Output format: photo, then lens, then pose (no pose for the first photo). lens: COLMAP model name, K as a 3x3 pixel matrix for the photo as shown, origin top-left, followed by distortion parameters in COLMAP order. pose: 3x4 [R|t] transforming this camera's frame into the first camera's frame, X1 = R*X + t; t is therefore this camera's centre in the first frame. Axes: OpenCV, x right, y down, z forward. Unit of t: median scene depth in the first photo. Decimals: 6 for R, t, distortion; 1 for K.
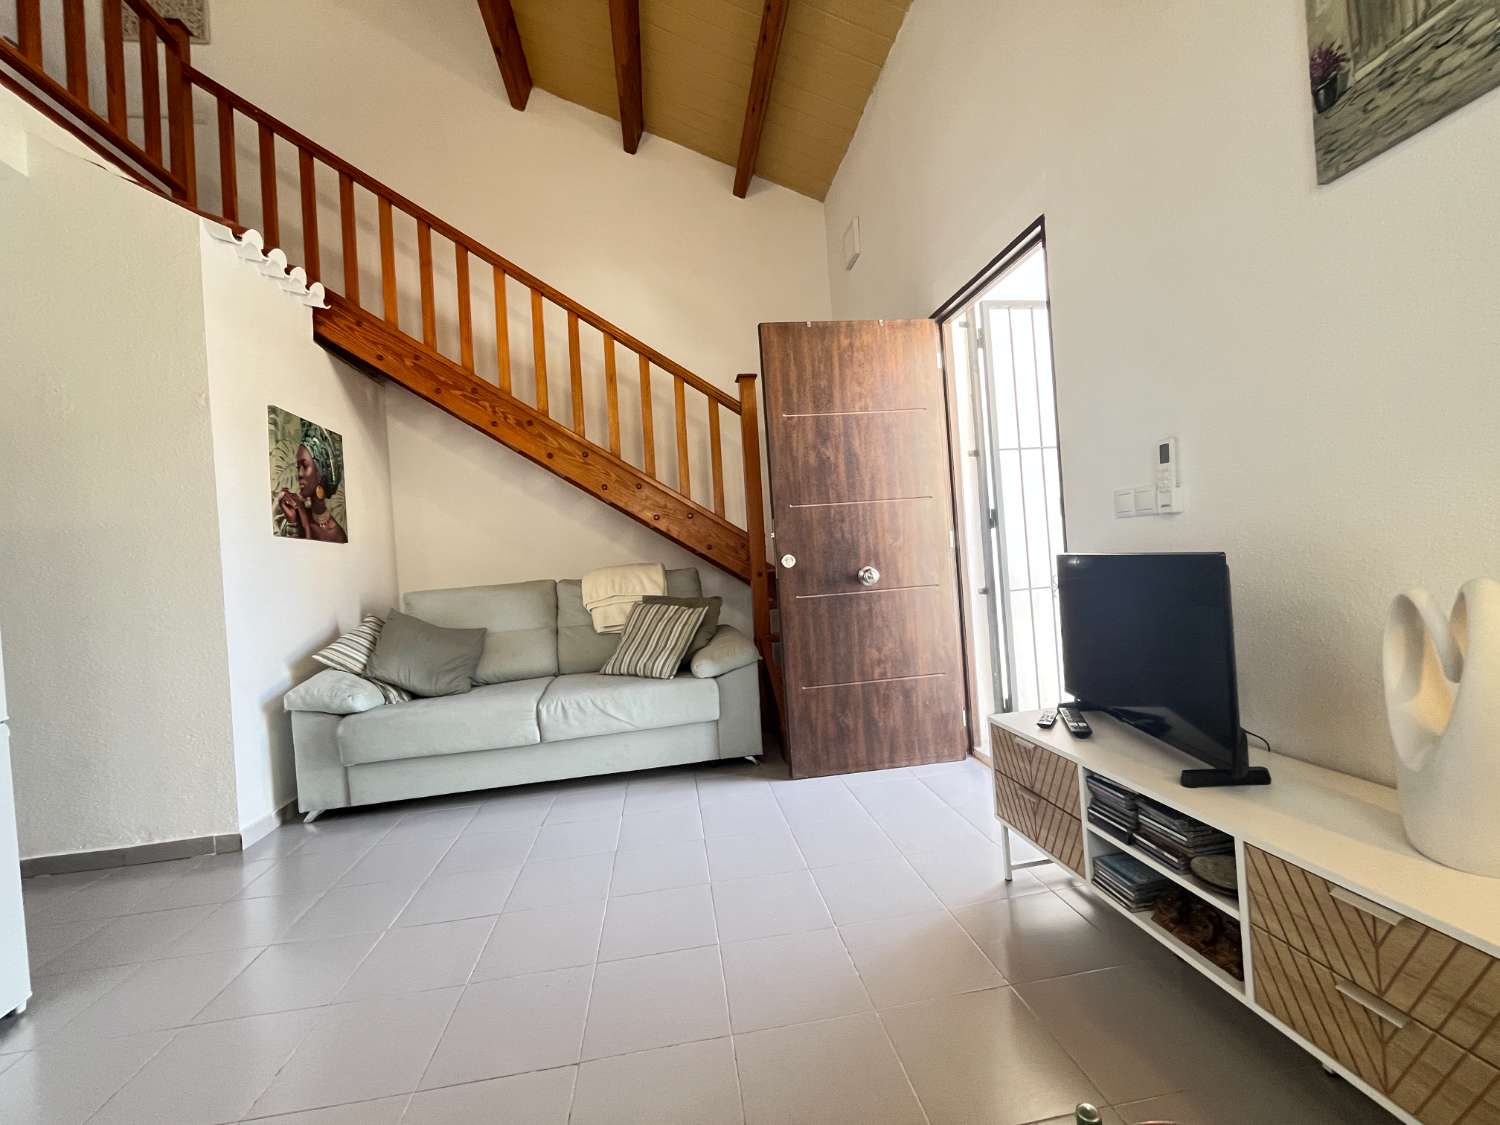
lens RADIAL K [[609.2, 0, 747.5], [0, 609.2, 557.7], [0, 0, 1]] dist [0.001865, -0.000508]
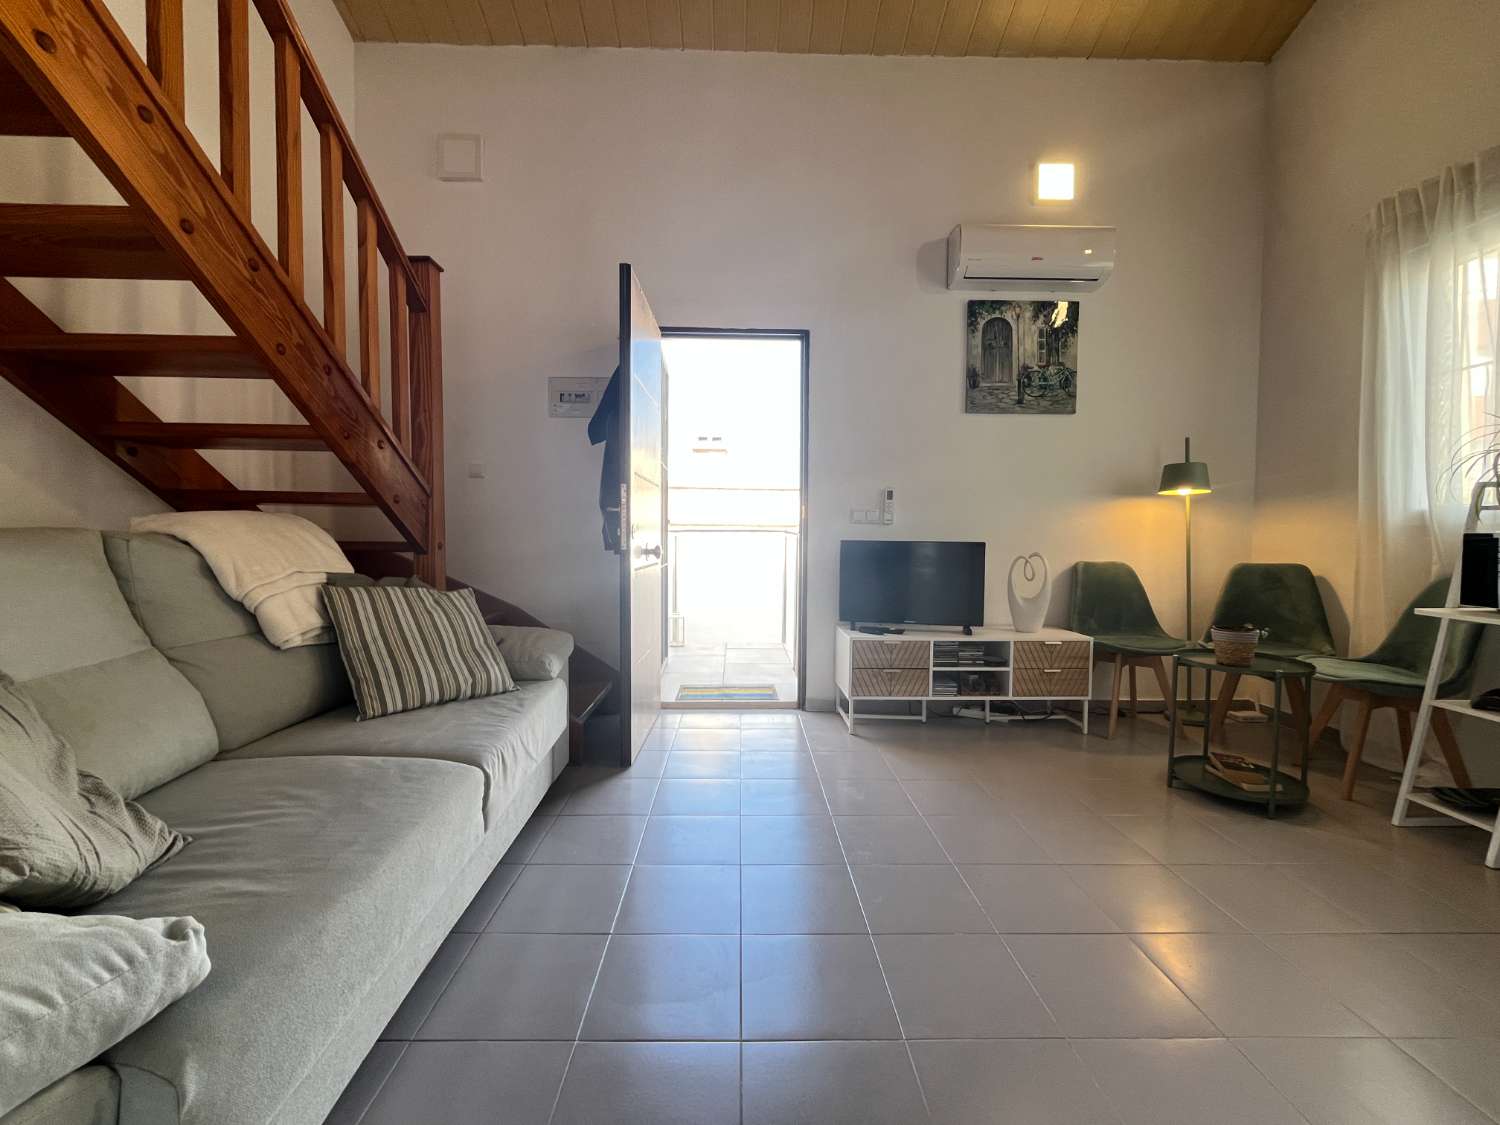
lens RADIAL K [[609.2, 0, 746.6], [0, 609.2, 558.8], [0, 0, 1]] dist [0.001865, -0.000508]
pose [[0.128848, 0.040983, 0.990817, -1.764776], [-0.020172, 0.999047, -0.038700, 0.168266], [-0.991459, -0.015000, 0.129552, 1.496429]]
